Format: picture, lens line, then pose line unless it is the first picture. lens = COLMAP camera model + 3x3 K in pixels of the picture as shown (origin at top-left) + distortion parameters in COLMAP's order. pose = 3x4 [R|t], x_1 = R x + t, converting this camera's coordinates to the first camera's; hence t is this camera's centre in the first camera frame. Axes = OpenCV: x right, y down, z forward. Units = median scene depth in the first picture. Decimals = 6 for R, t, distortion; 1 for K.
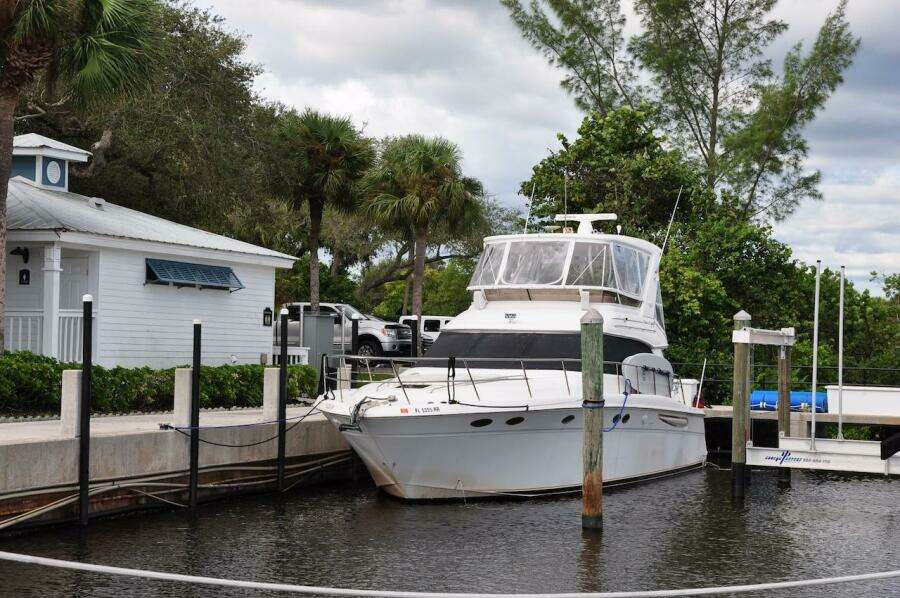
lens RADIAL K [[1491.9, 0, 450.0], [0, 1491.9, 299.0], [0, 0, 1]] dist [0.385245, 0.010730]
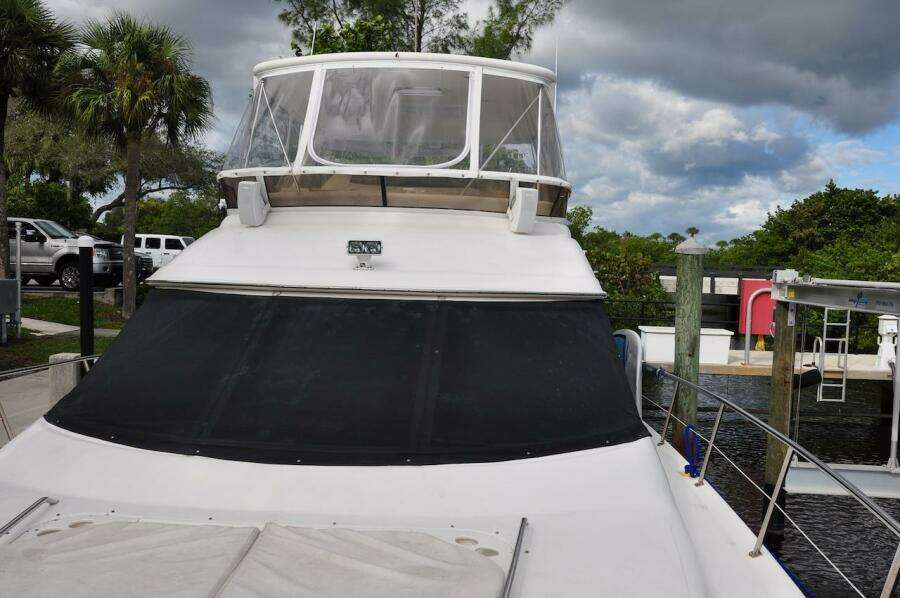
lens RADIAL K [[815.3, 0, 452.3], [0, 815.3, 273.3], [0, 0, 1]] dist [-0.015213, 0.004145]
pose [[0.944890, -0.003895, 0.327366, -0.000652], [-0.015924, 0.998199, 0.057837, 0.003521], [-0.327002, -0.059862, 0.943126, 0.475001]]
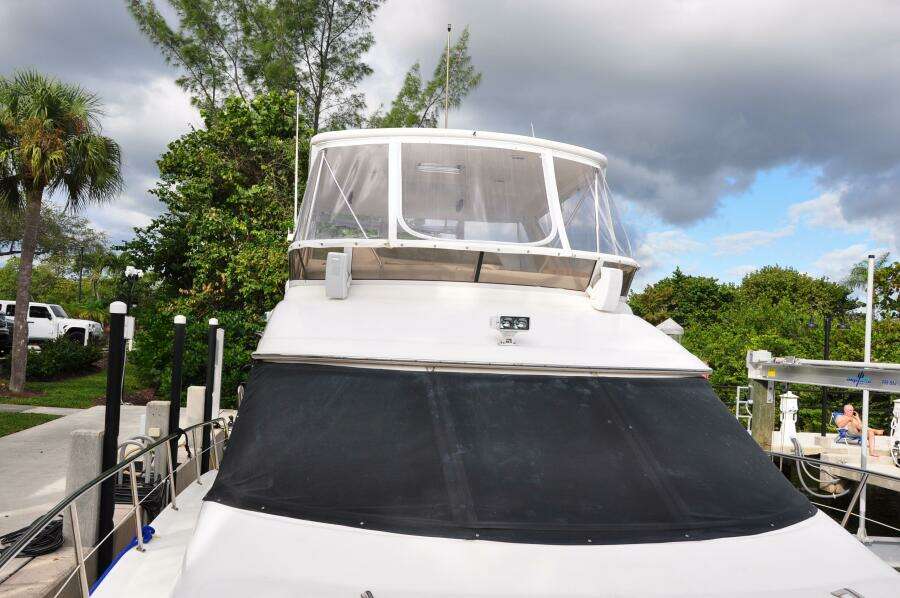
lens RADIAL K [[815.3, 0, 452.3], [0, 815.3, 273.3], [0, 0, 1]] dist [-0.015213, 0.004145]
pose [[0.866416, 0.055531, 0.496225, -0.036823], [-0.040160, 0.998327, -0.041600, 0.004765], [-0.497704, 0.016114, 0.867197, 0.491302]]
